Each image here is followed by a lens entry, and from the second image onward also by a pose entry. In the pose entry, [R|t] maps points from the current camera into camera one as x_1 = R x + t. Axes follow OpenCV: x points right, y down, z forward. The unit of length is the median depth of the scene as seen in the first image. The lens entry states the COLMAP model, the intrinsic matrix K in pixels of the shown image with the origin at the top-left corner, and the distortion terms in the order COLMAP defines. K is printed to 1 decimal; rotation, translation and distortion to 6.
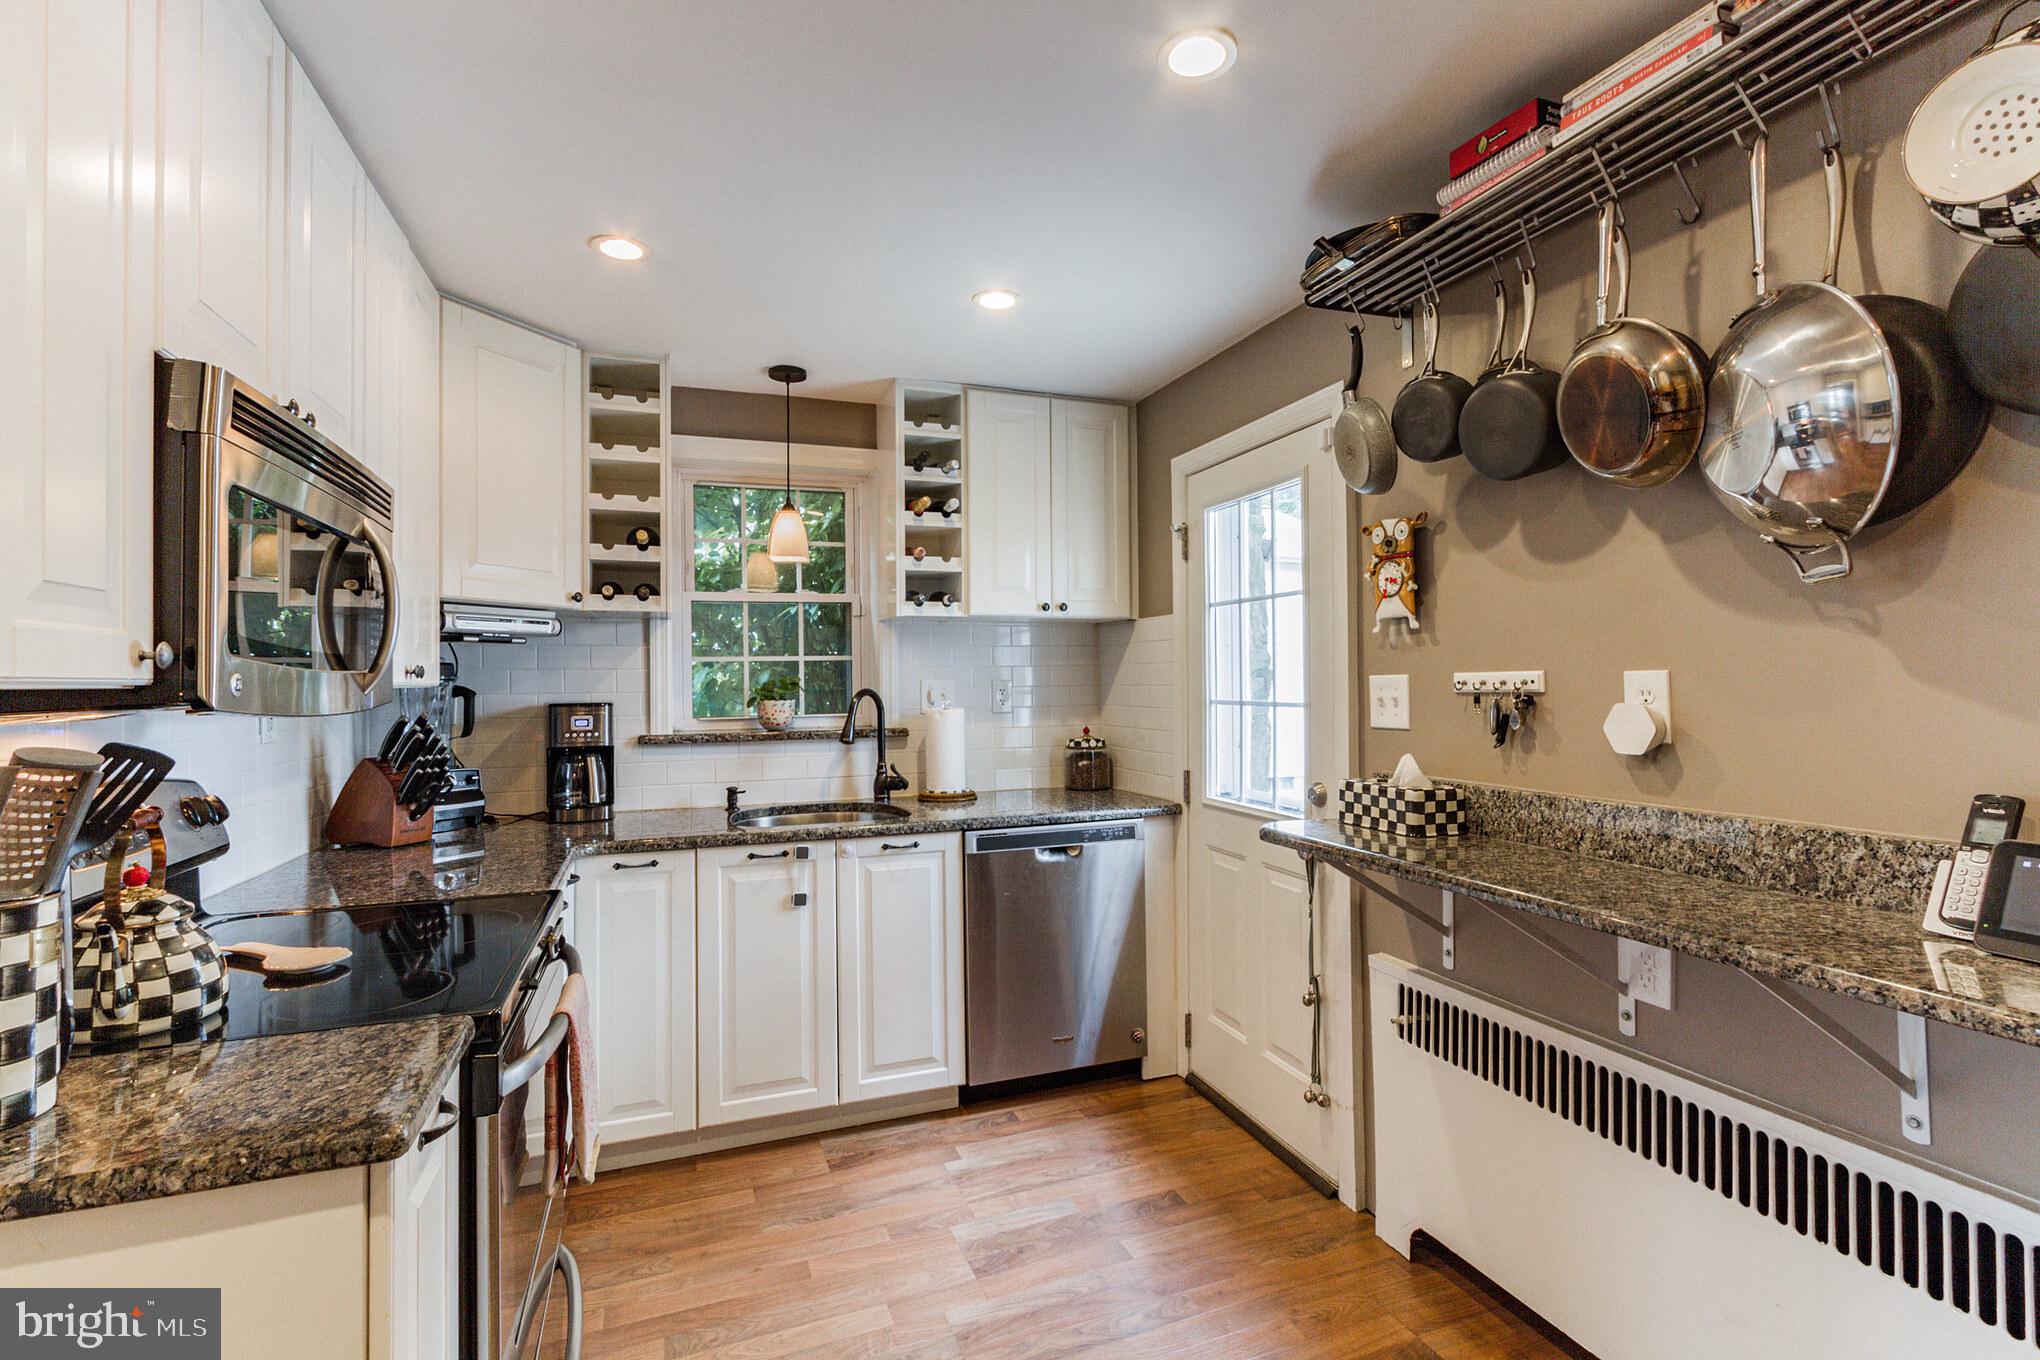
lens RADIAL K [[940.0, 0, 1024.3], [0, 940.0, 669.6], [0, 0, 1]] dist [0.004086, -0.000894]
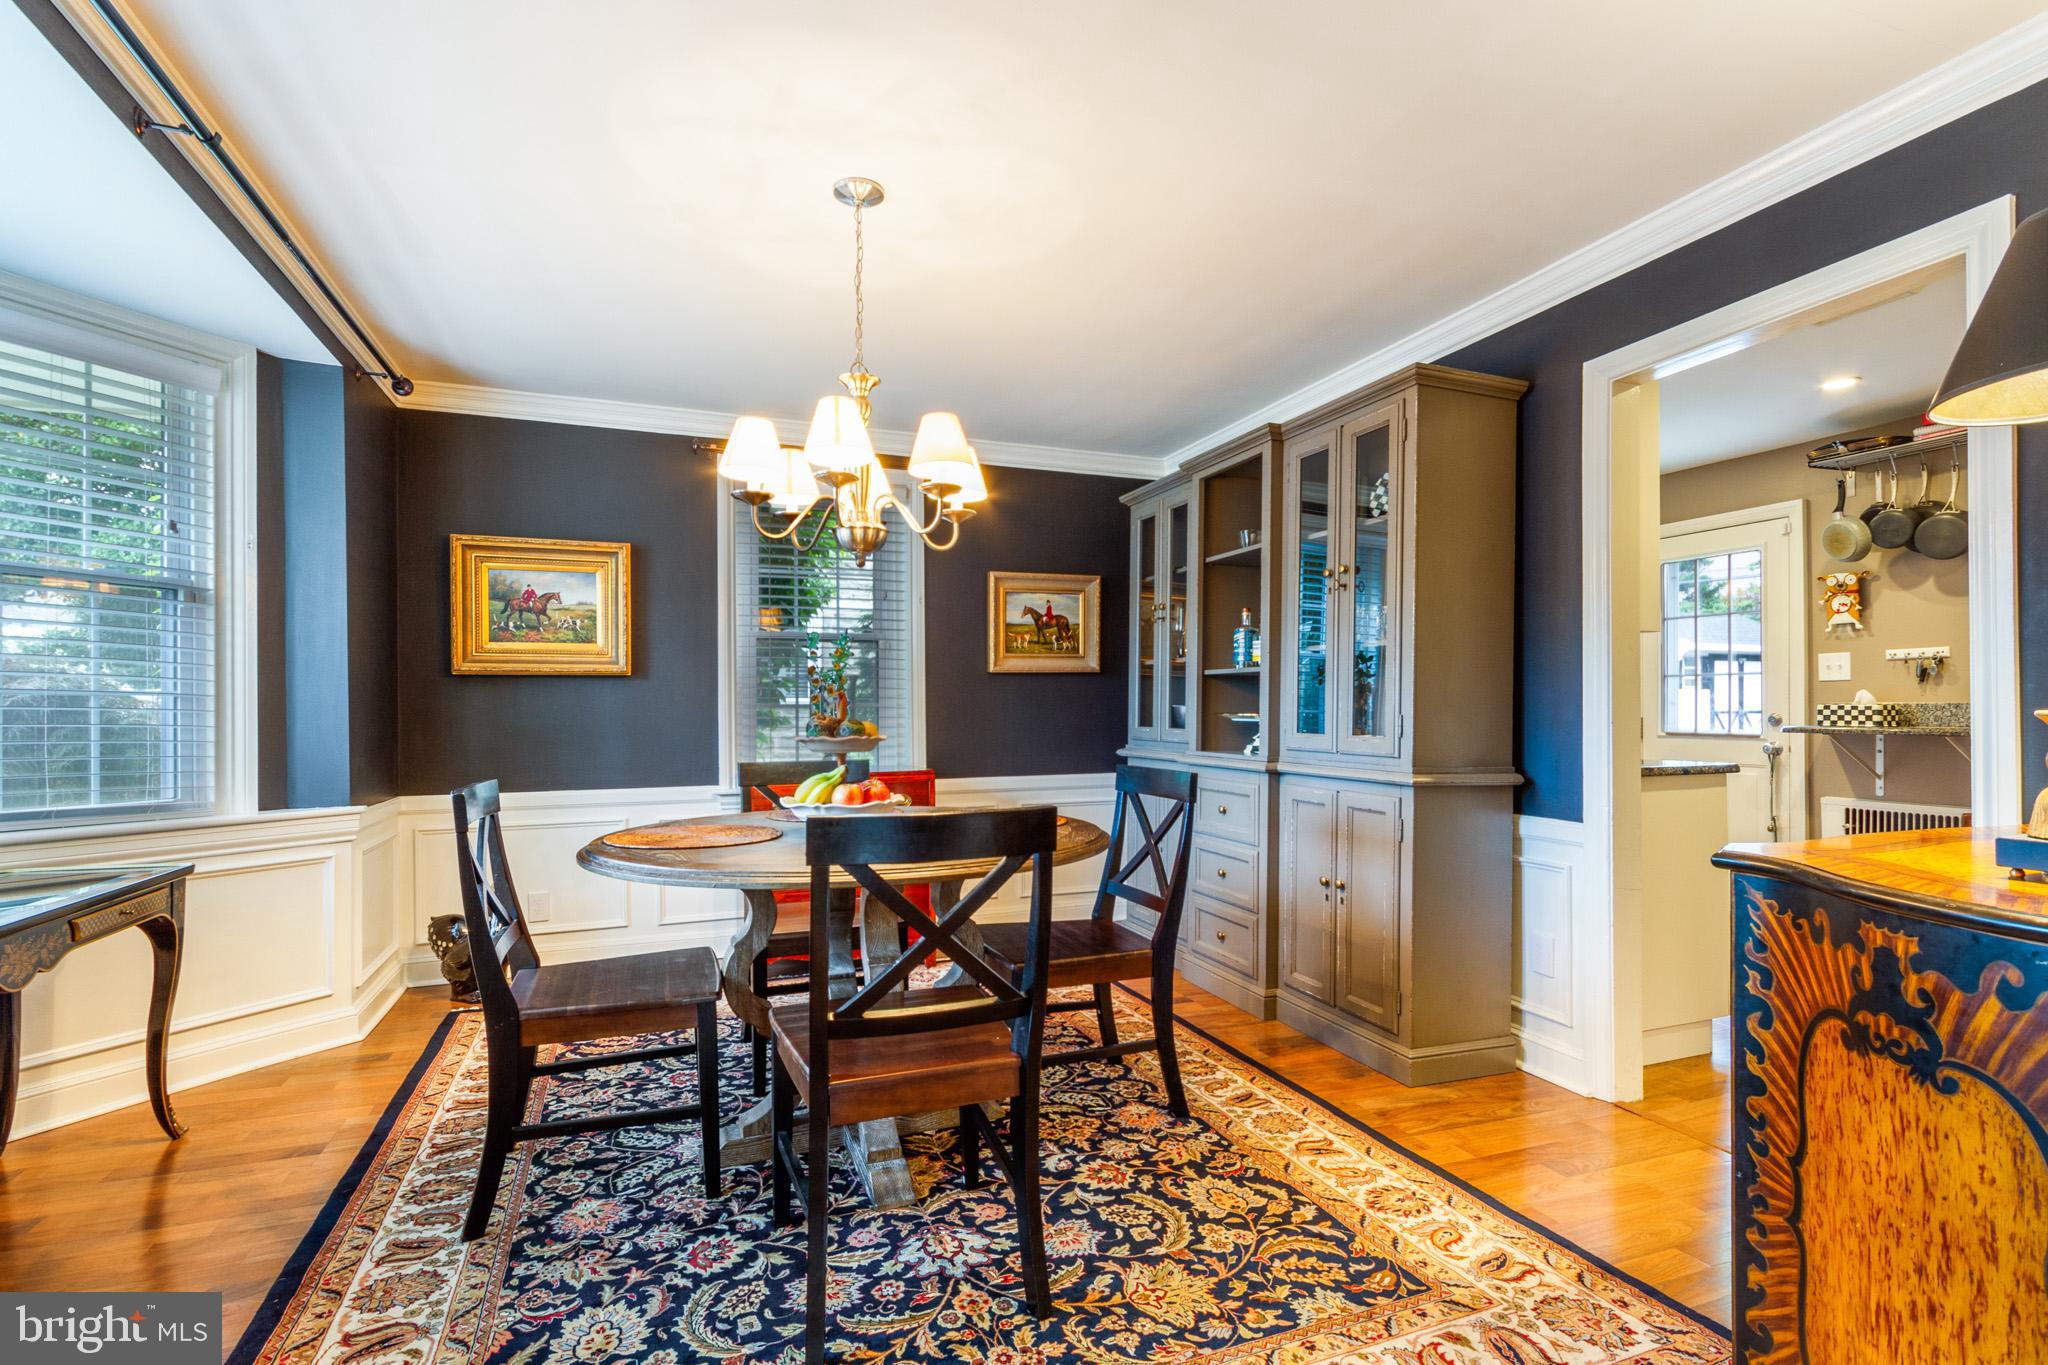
lens RADIAL K [[952.5, 0, 1025.1], [0, 952.5, 701.0], [0, 0, 1]] dist [-0.001368, -0.001045]
pose [[0.999912, 0.008034, 0.010581, -1.084338], [-0.008088, 0.999954, 0.005070, 0.089849], [-0.010540, -0.005155, 0.999931, -0.789264]]
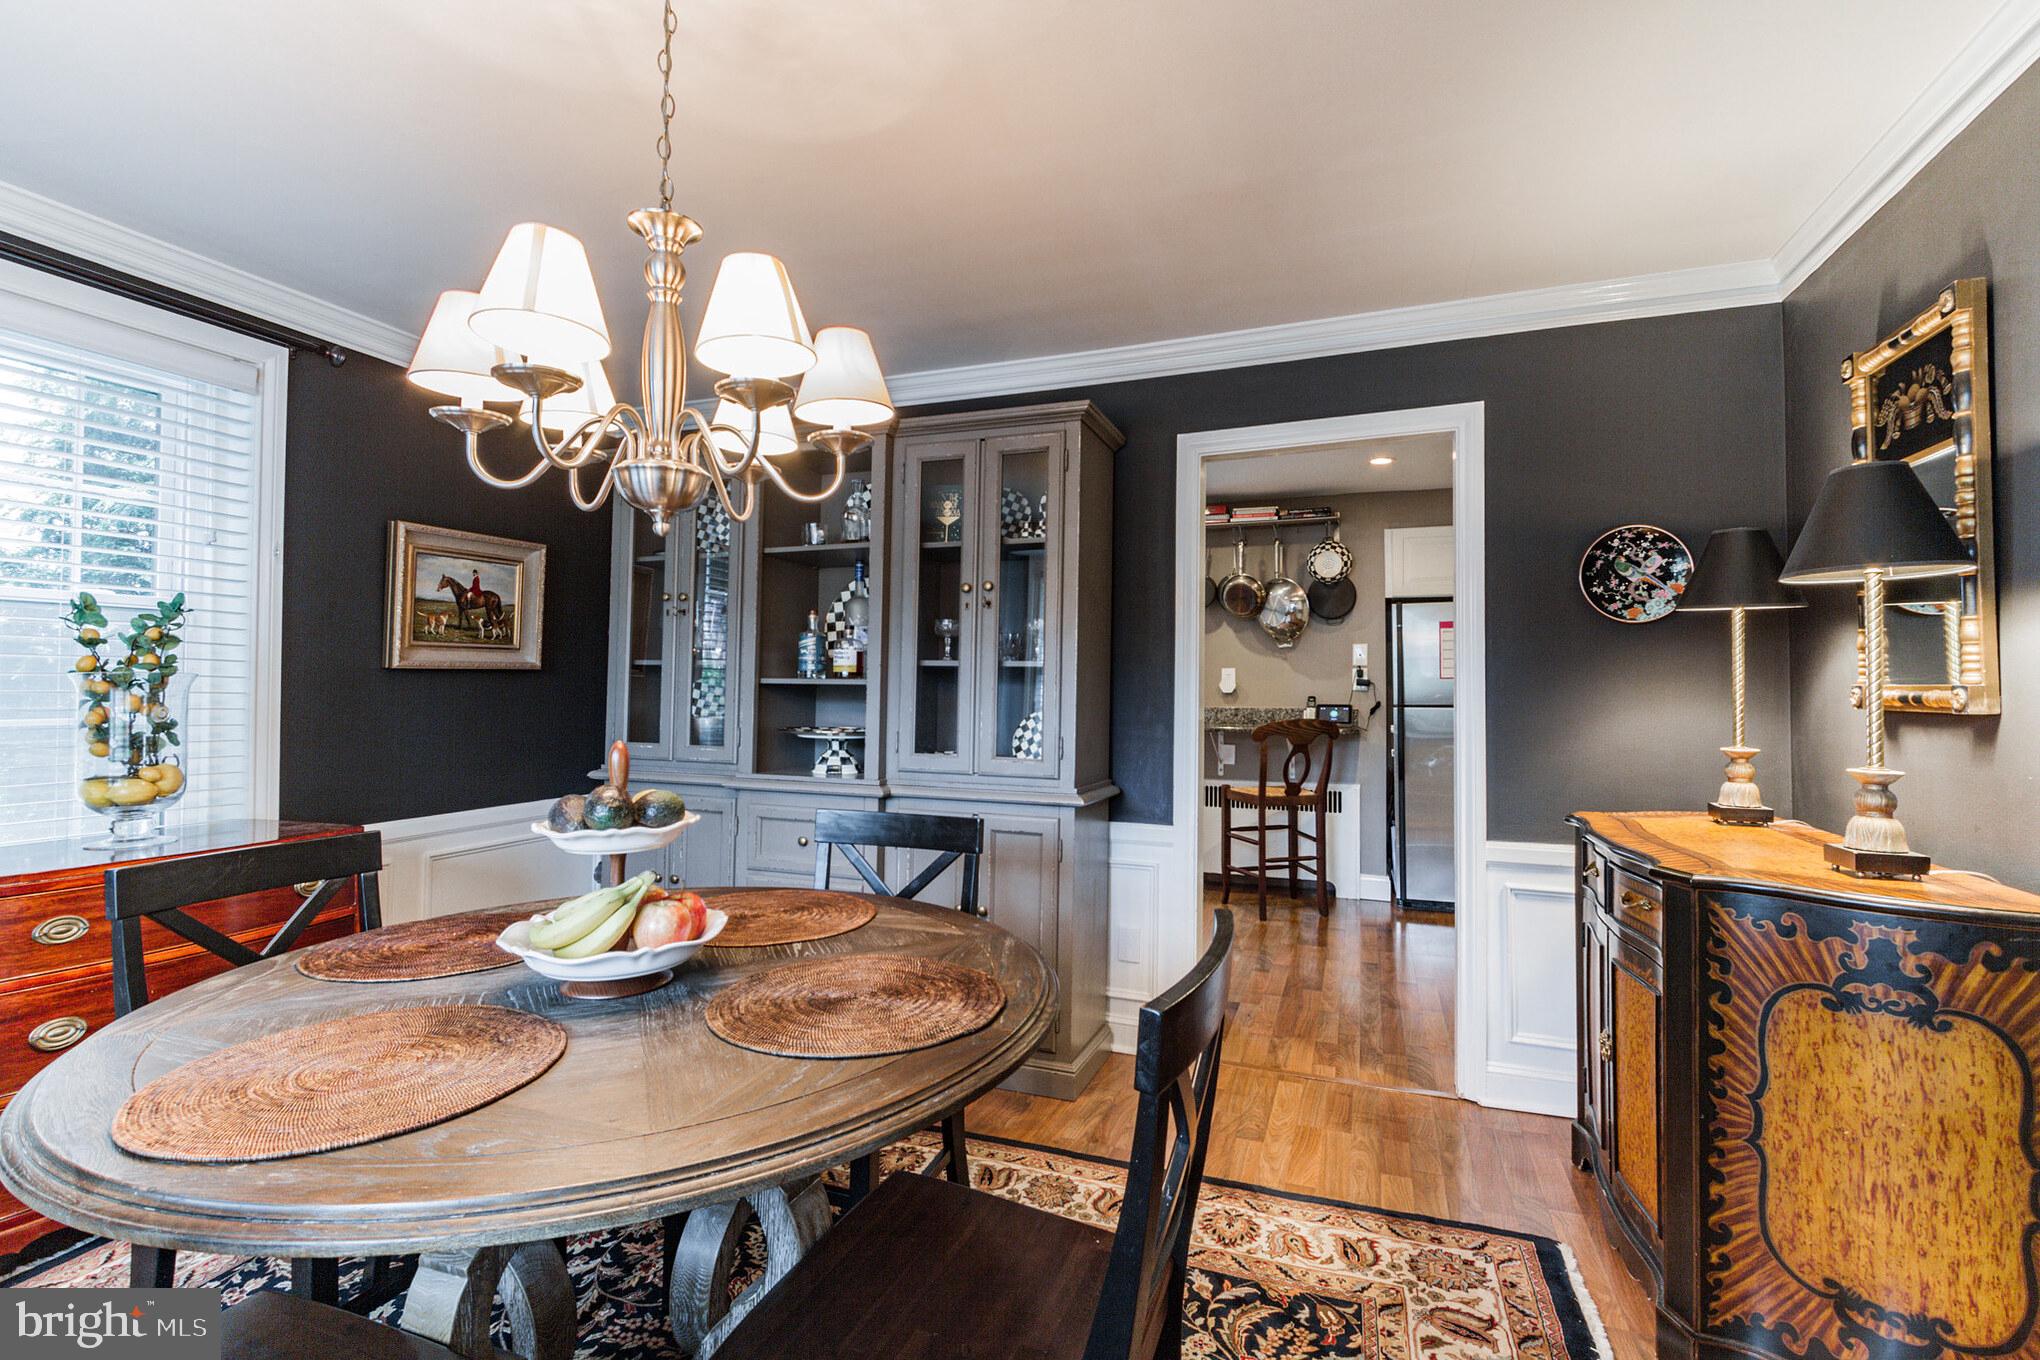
lens RADIAL K [[928.1, 0, 1020.4], [0, 928.1, 666.0], [0, 0, 1]] dist [-0.001181, -0.000436]
pose [[0.658151, 0.032798, 0.752172, -1.470946], [-0.024095, 0.999456, -0.022498, 0.052421], [-0.752501, -0.003316, 0.658583, -0.408324]]
